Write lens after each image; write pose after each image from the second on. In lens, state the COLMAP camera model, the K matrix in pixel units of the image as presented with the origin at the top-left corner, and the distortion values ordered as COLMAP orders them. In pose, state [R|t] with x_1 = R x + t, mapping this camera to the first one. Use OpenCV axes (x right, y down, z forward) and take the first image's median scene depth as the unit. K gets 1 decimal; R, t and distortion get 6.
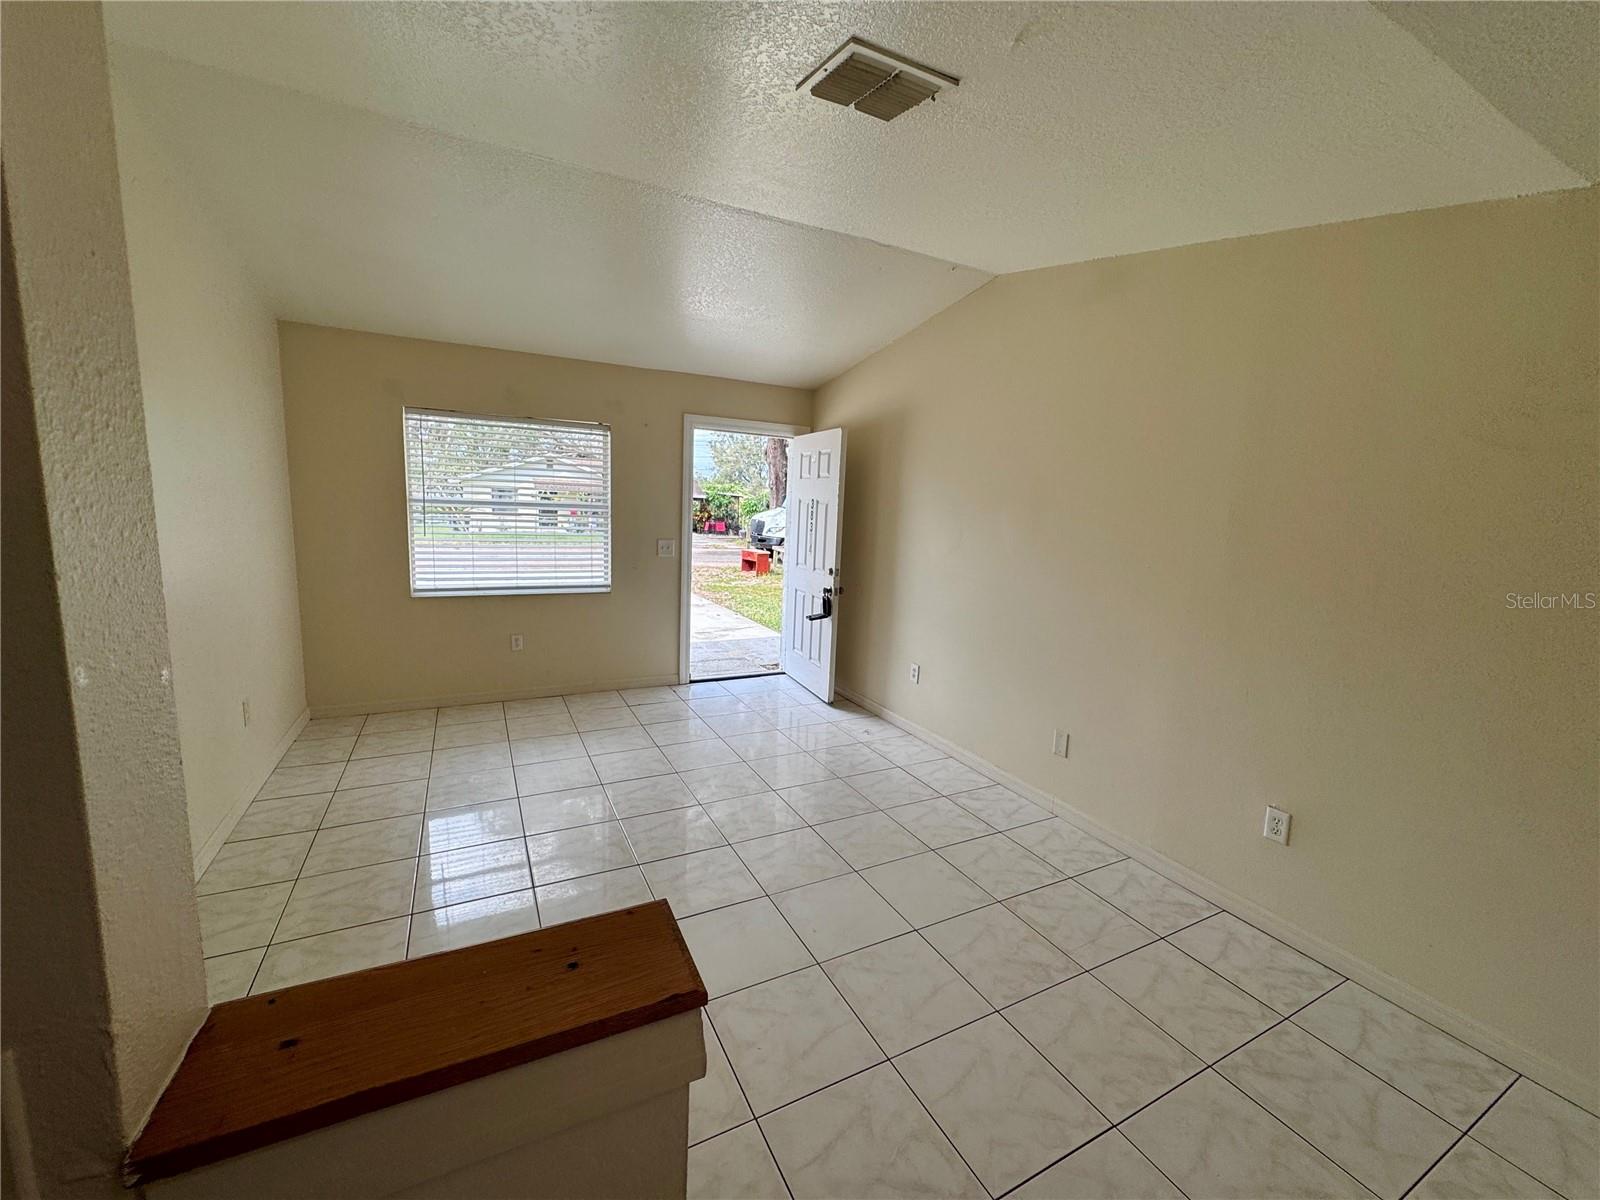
lens RADIAL K [[643.6, 0, 789.5], [0, 643.6, 587.7], [0, 0, 1]] dist [-0.006131, 0.000852]
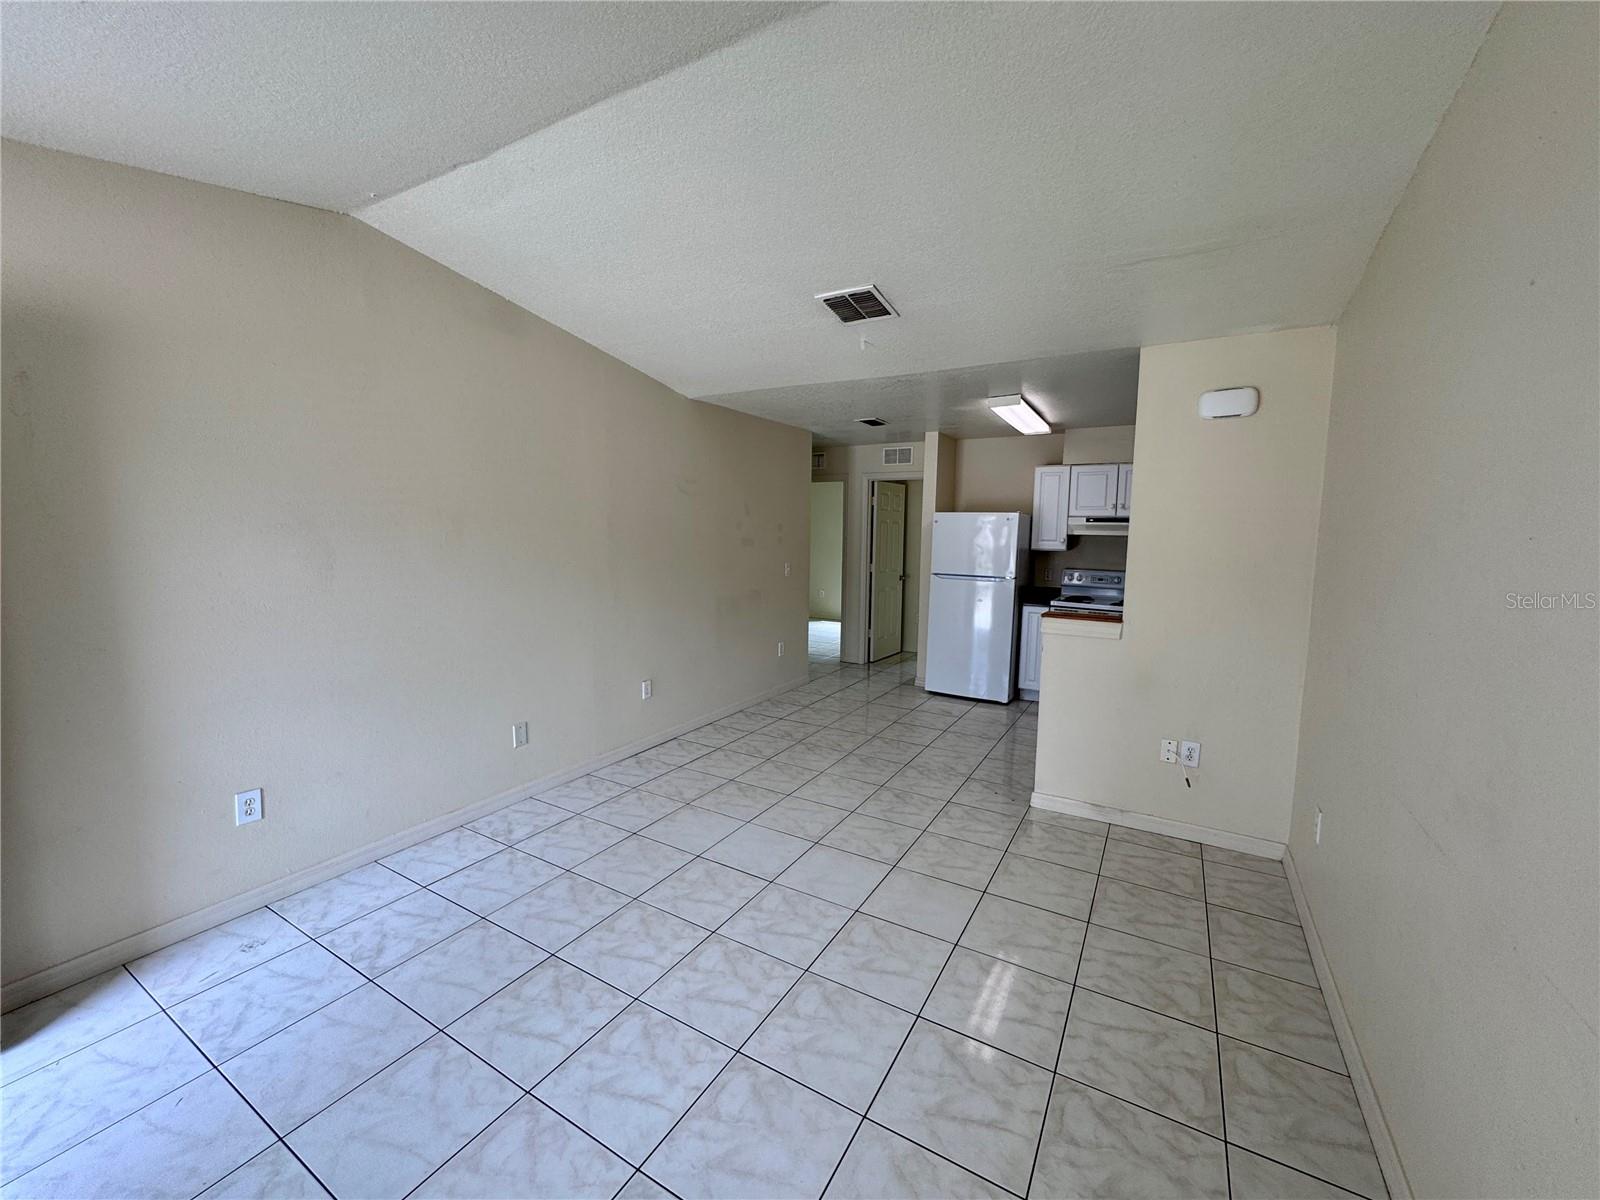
lens RADIAL K [[643.6, 0, 779.6], [0, 643.6, 585.4], [0, 0, 1]] dist [-0.006131, 0.000852]
pose [[-0.529908, -0.115714, 0.840123, -0.744481], [0.089635, 0.977456, 0.191167, -0.185631], [-0.843305, 0.176605, -0.507590, 1.212112]]
